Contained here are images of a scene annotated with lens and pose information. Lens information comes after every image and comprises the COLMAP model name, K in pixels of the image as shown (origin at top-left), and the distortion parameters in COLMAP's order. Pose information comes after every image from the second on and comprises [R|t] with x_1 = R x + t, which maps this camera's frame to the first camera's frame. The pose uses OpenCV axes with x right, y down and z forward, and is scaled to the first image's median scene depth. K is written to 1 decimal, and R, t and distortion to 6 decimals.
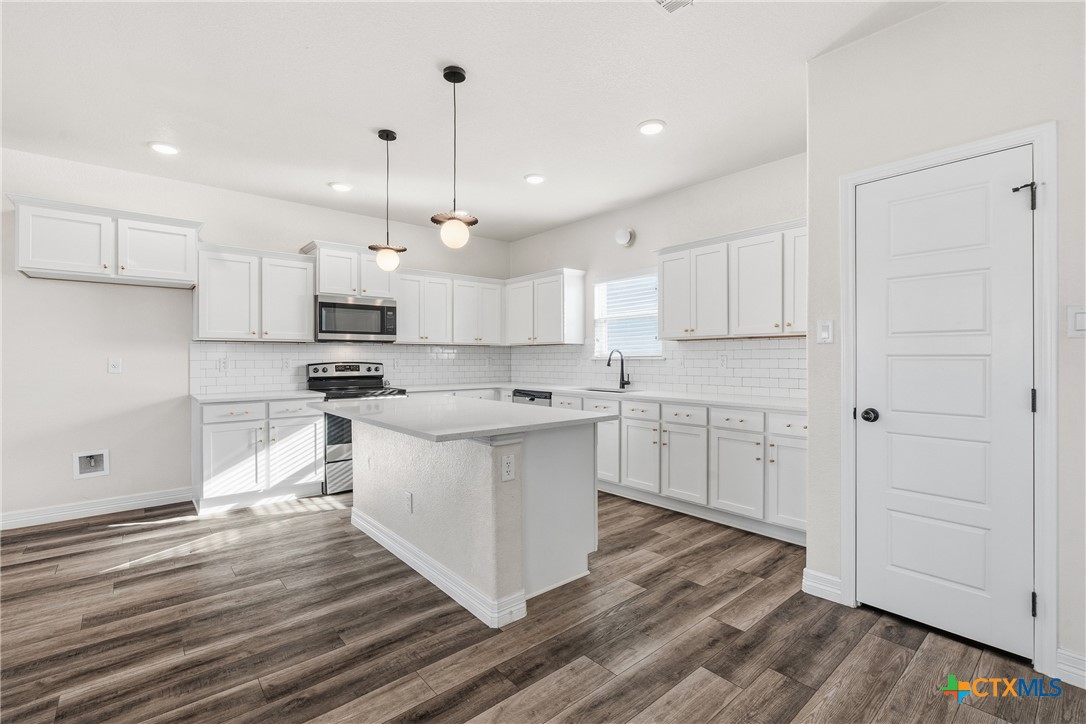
lens RADIAL K [[484.6, 0, 544.0], [0, 484.6, 361.0], [0, 0, 1]] dist [-0.000613, -0.000347]
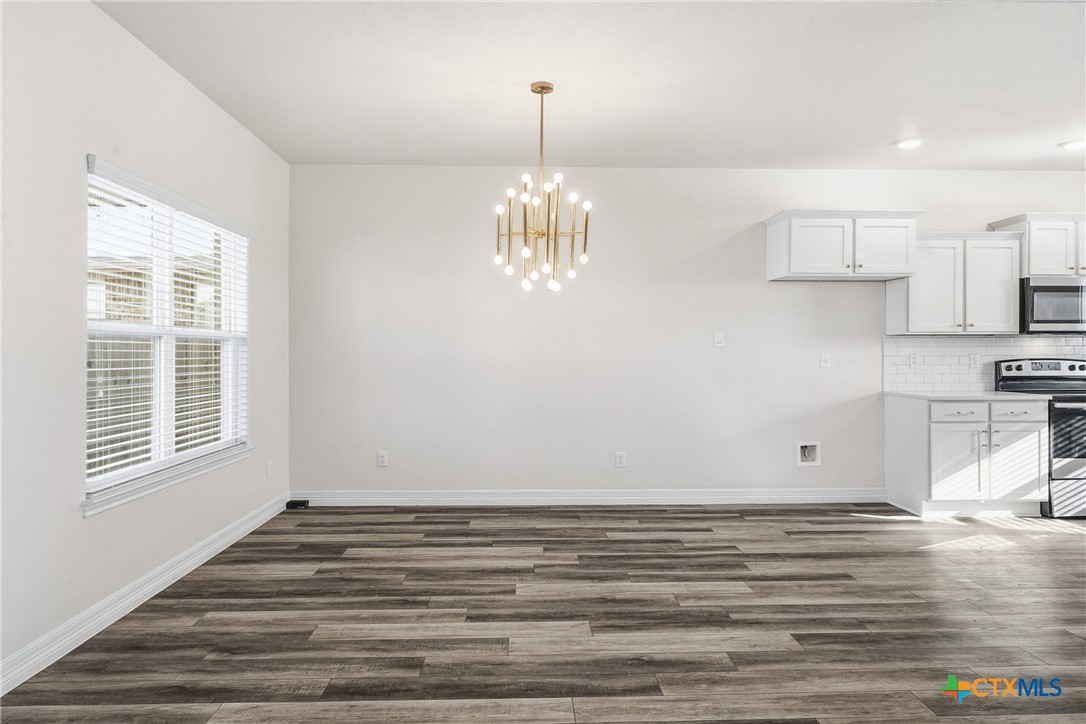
lens RADIAL K [[718.8, 0, 542.8], [0, 718.8, 355.5], [0, 0, 1]] dist [0.007198, 0.004501]
pose [[0.773740, 0.004376, -0.633488, -0.347605], [-0.005983, 0.999982, -0.000401, 0.002985], [0.633475, 0.004100, 0.773753, -0.517245]]
